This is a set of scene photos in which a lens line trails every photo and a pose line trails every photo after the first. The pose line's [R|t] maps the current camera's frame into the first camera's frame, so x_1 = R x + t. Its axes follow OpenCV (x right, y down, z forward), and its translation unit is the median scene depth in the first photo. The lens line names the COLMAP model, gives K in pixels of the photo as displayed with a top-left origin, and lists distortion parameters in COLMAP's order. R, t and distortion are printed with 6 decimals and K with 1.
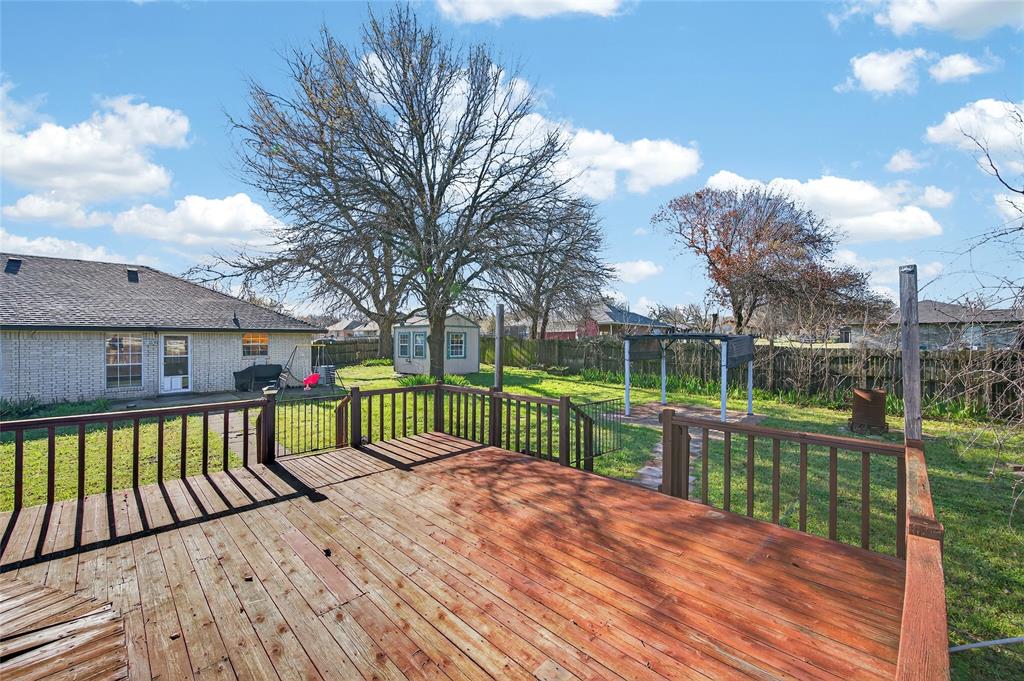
lens RADIAL K [[398.3, 0, 514.4], [0, 398.3, 344.3], [0, 0, 1]] dist [0.012057, 0.000065]
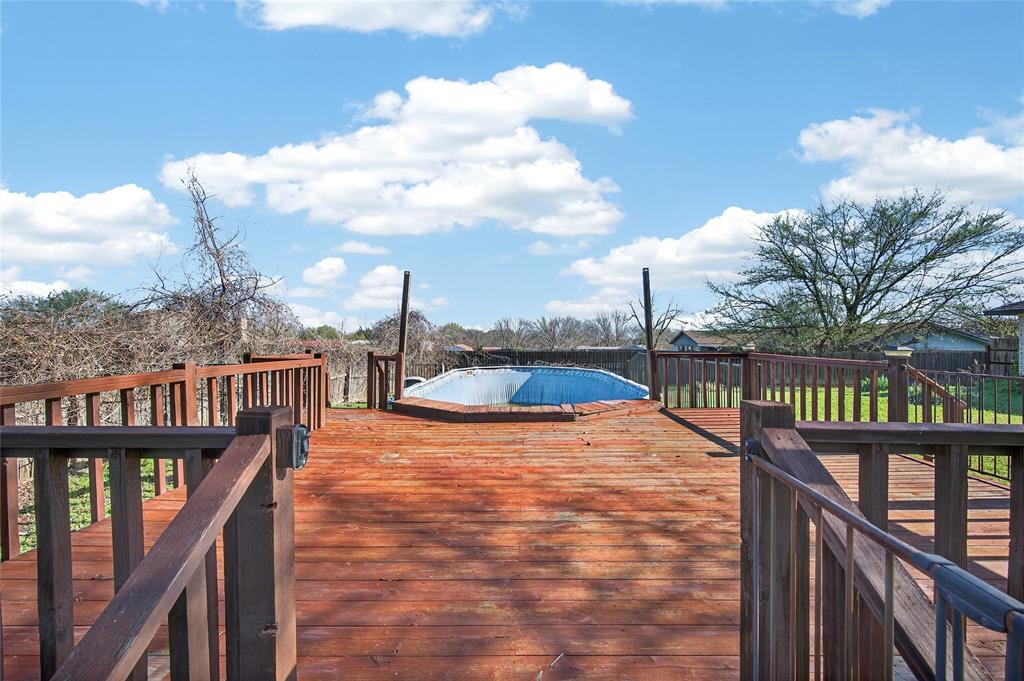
lens RADIAL K [[398.3, 0, 510.0], [0, 398.3, 337.0], [0, 0, 1]] dist [0.012057, 0.000065]
pose [[-0.720207, 0.020686, -0.693451, 0.440357], [0.000786, 0.999579, 0.029002, 0.100508], [0.693759, 0.020343, -0.719920, 1.273785]]
